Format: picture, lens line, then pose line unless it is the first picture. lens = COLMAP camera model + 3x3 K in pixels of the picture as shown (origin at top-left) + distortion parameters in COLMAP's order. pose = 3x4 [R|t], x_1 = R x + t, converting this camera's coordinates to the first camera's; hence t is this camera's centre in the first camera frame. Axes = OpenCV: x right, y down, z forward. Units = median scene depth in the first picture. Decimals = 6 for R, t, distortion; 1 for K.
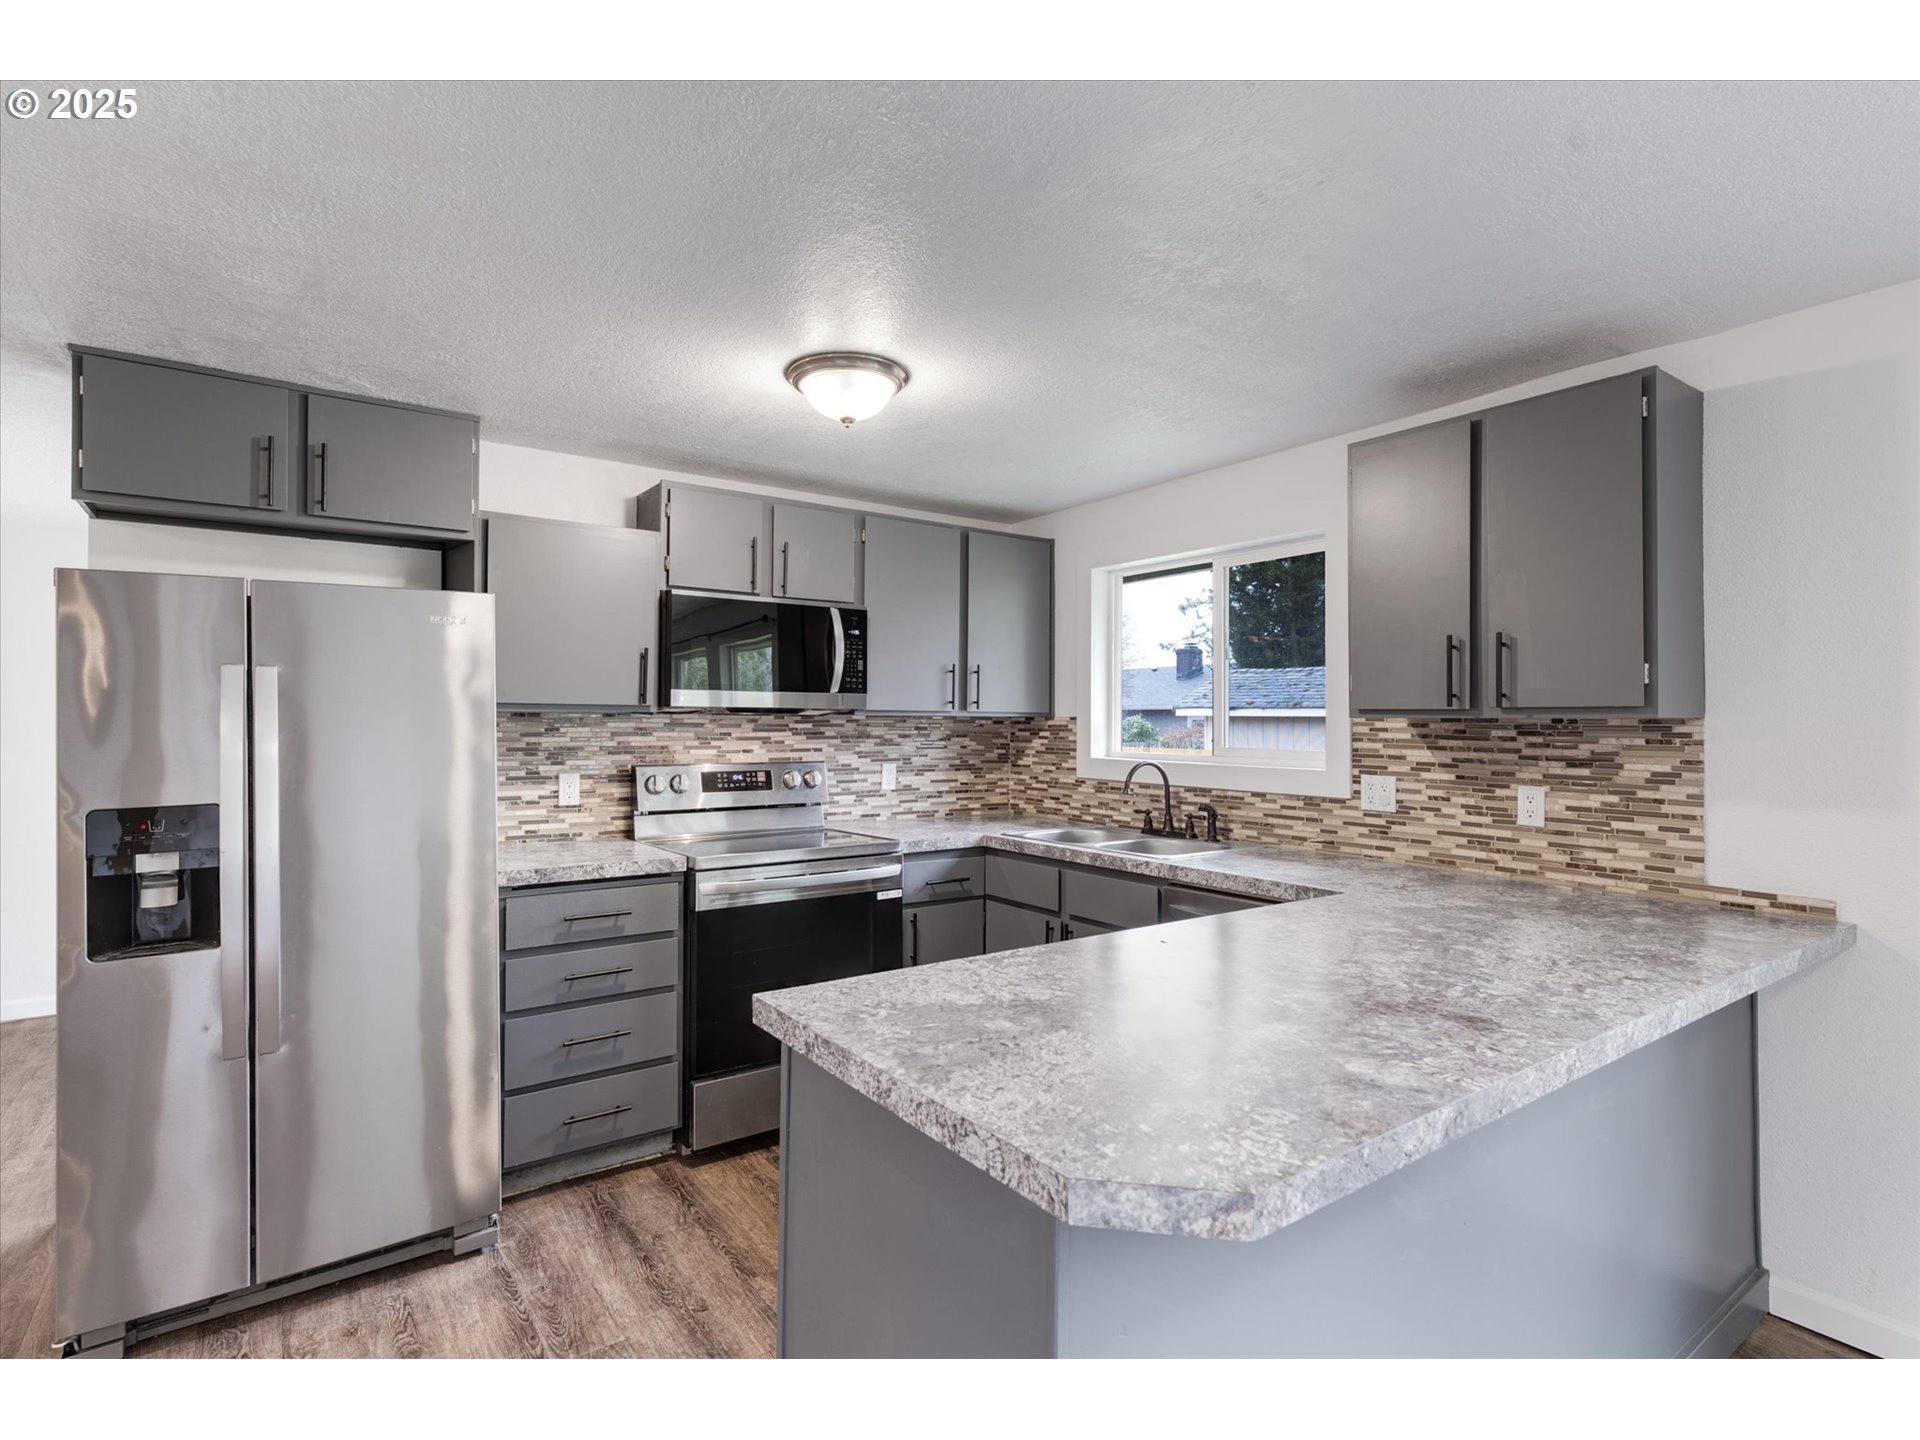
lens RADIAL K [[954.4, 0, 963.9], [0, 954.4, 711.2], [0, 0, 1]] dist [0.011217, 0.000301]
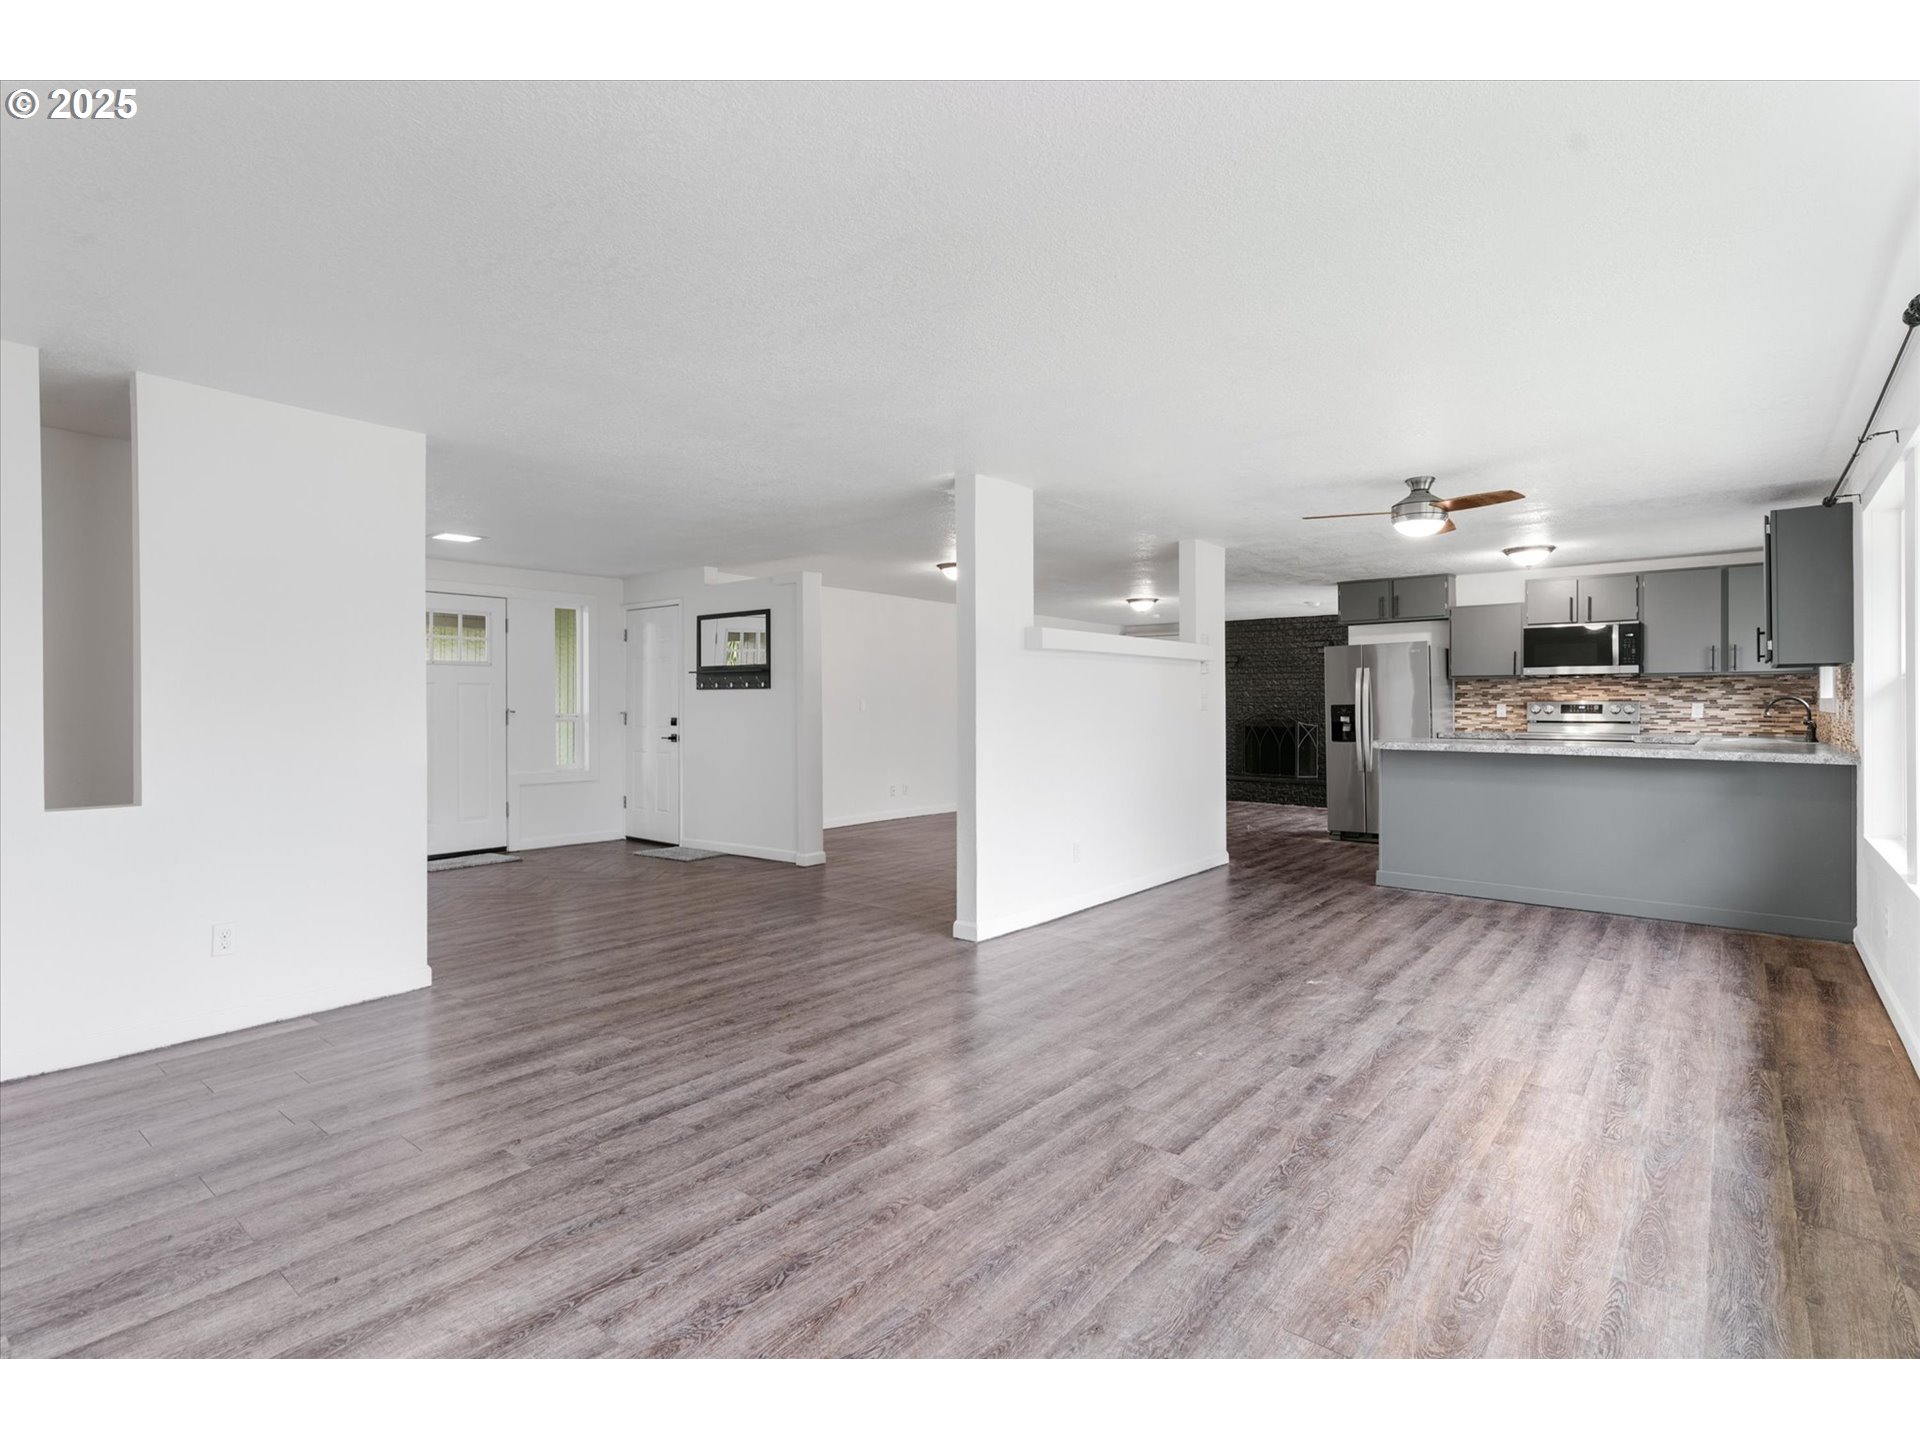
lens RADIAL K [[954.4, 0, 963.9], [0, 954.4, 711.2], [0, 0, 1]] dist [0.011217, 0.000301]
pose [[0.285504, 0.004482, -0.958367, 1.648216], [0.015968, 0.999828, 0.009433, 0.041932], [0.958244, -0.017996, 0.285383, -1.076371]]
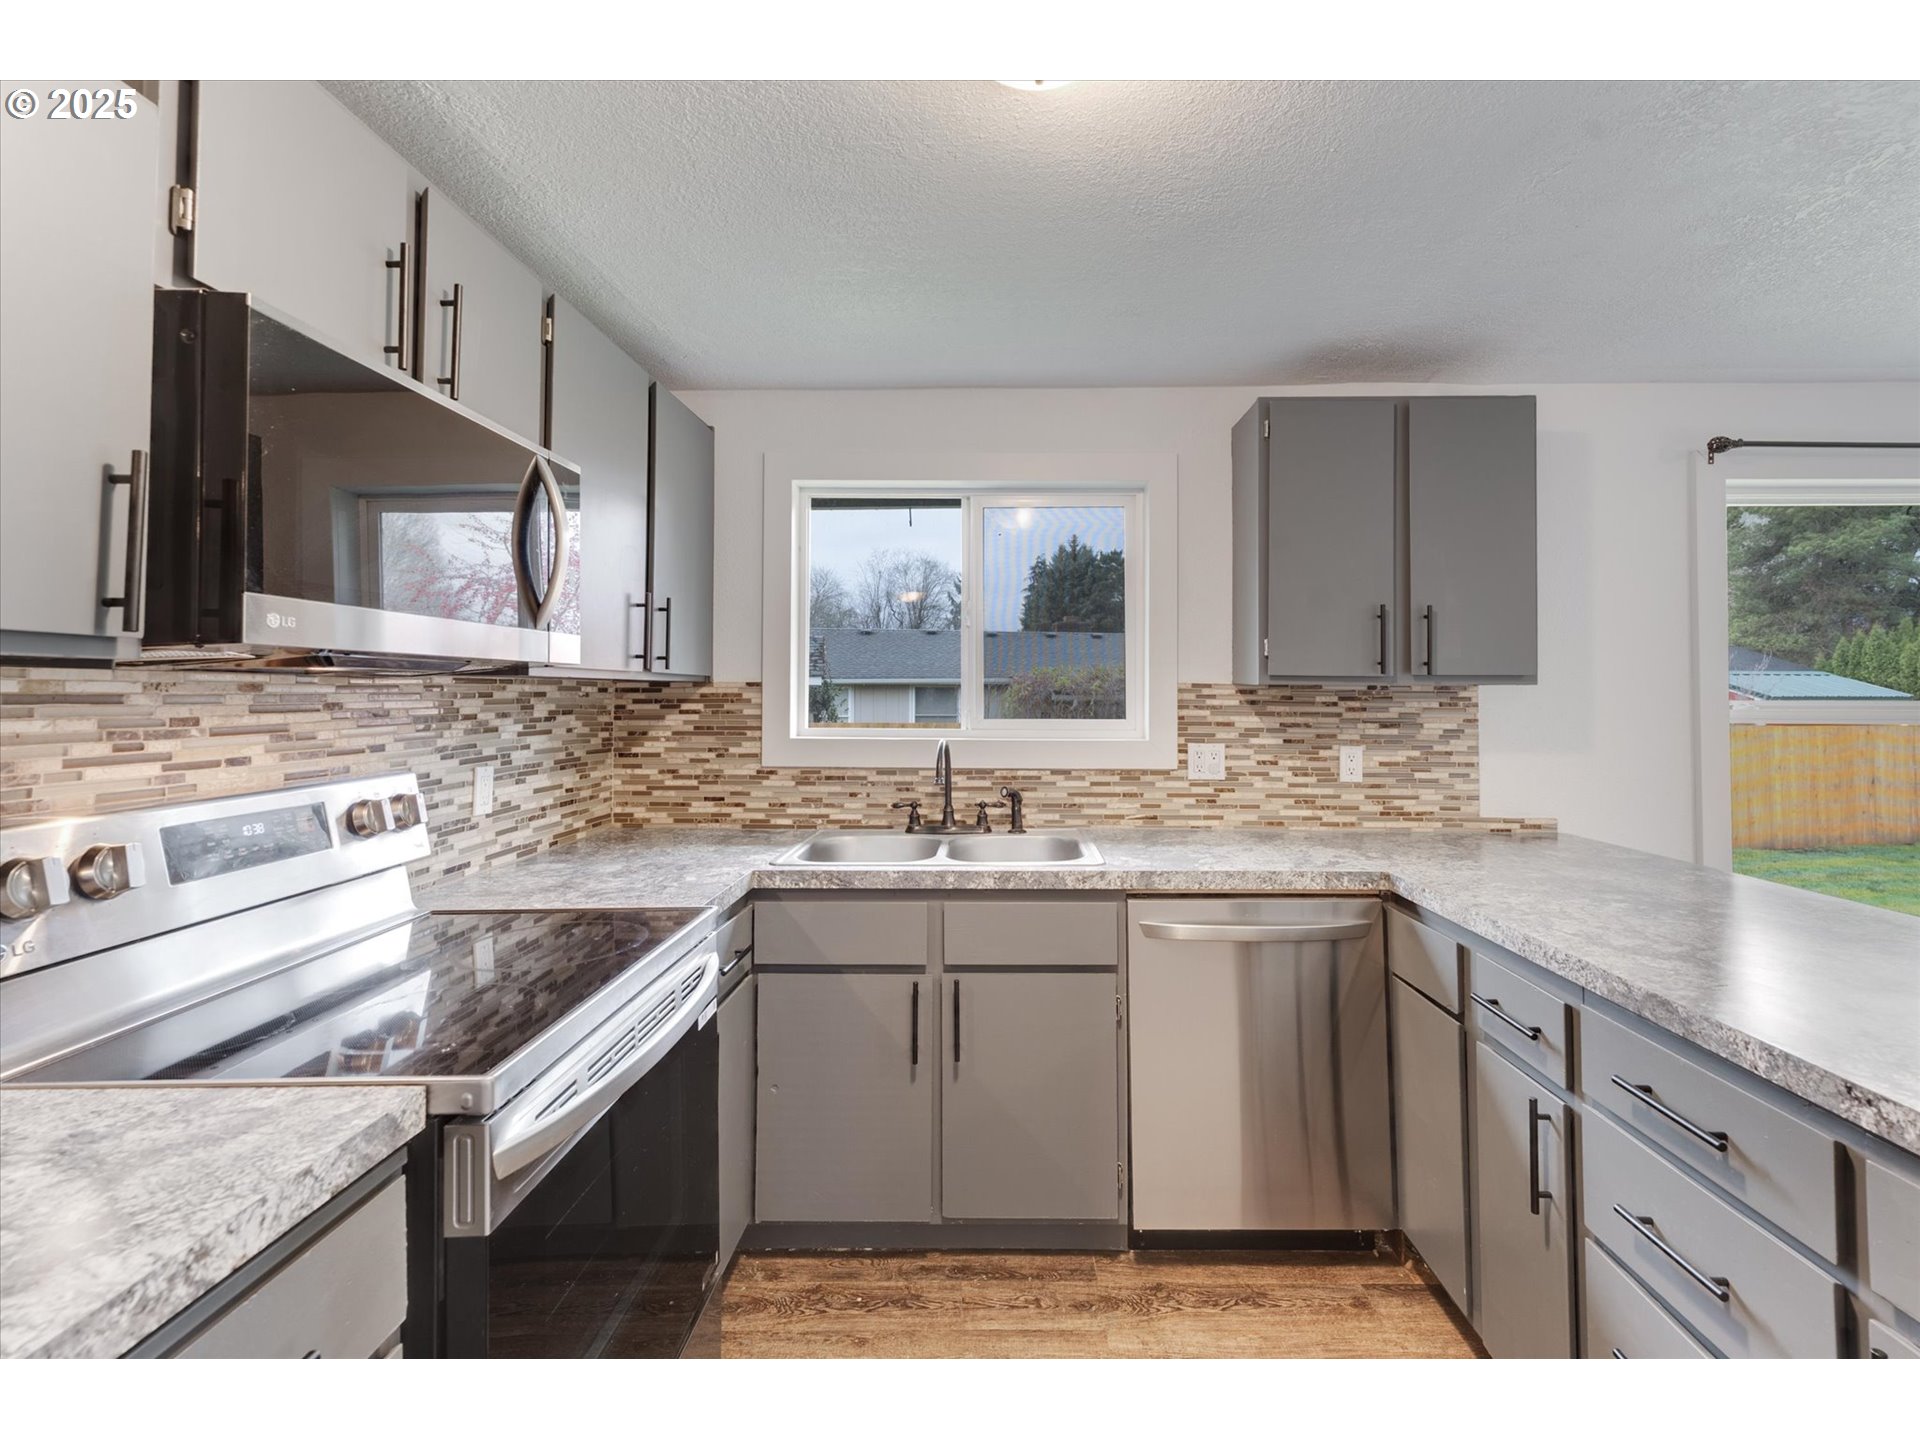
lens RADIAL K [[875.5, 0, 999.6], [0, 875.5, 668.0], [0, 0, 1]] dist [0.009927, 0.000167]
pose [[0.599432, 0.018139, 0.800220, -0.404481], [-0.007693, 0.999828, -0.016901, 0.006904], [-0.800389, 0.003975, 0.599468, 0.619830]]
